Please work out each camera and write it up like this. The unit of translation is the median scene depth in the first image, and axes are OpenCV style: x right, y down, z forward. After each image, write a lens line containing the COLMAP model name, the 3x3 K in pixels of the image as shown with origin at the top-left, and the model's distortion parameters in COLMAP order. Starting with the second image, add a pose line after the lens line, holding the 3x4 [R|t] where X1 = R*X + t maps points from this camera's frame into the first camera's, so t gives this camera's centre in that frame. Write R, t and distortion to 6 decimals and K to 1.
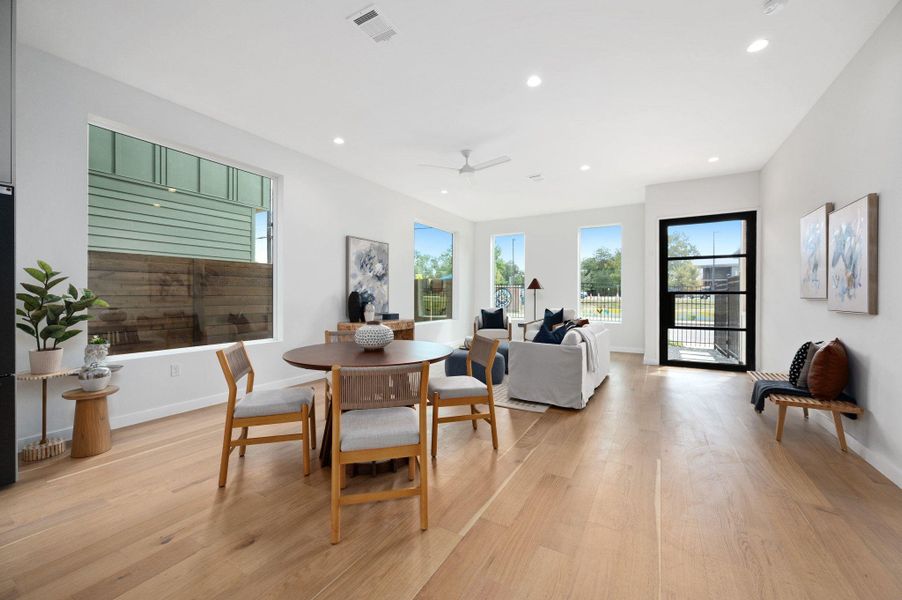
lens RADIAL K [[355.2, 0, 452.0], [0, 355.2, 297.9], [0, 0, 1]] dist [-0.003371, 0.000598]
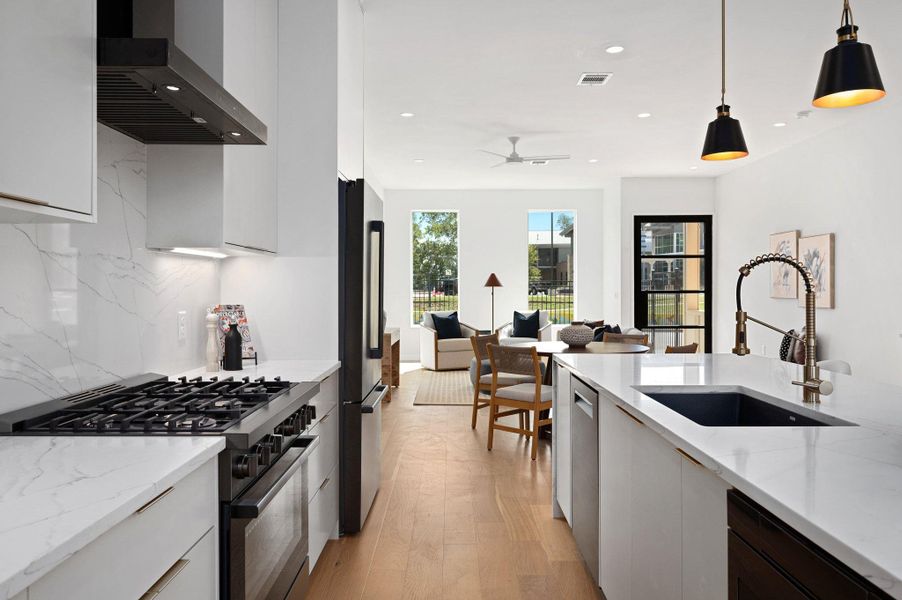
lens RADIAL K [[665.0, 0, 451.5], [0, 665.0, 289.4], [0, 0, 1]] dist [-0.002569, 0.013340]
pose [[0.863363, -0.002586, 0.504576, -0.783181], [0.006000, 0.999969, -0.005141, -0.015188], [-0.504547, 0.007466, 0.863352, -0.313367]]
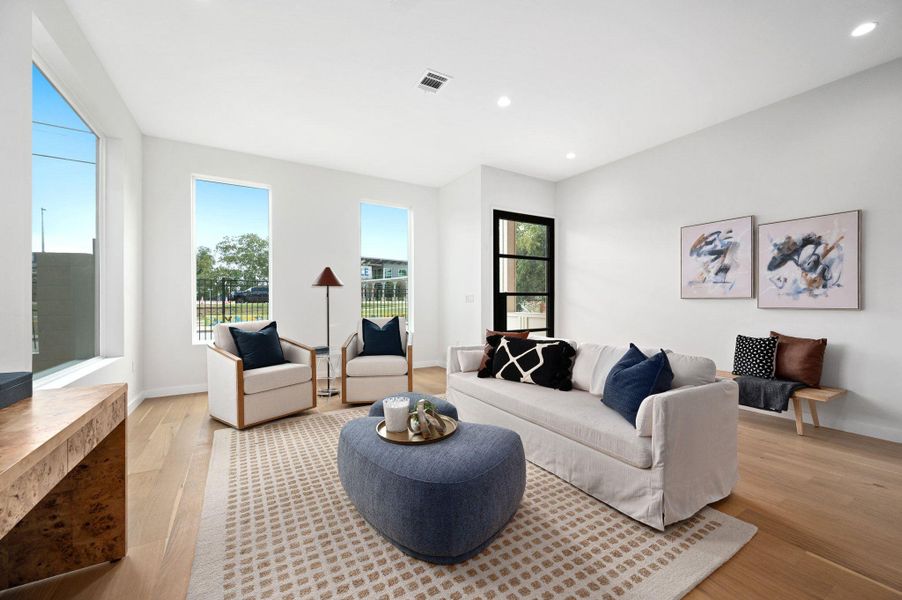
lens RADIAL K [[355.2, 0, 450.6], [0, 355.2, 302.3], [0, 0, 1]] dist [-0.003371, 0.000598]
pose [[0.481287, -0.008013, 0.876526, -0.234568], [0.008332, 0.999955, 0.004566, 0.001739], [-0.876523, 0.005106, 0.481332, 0.712575]]
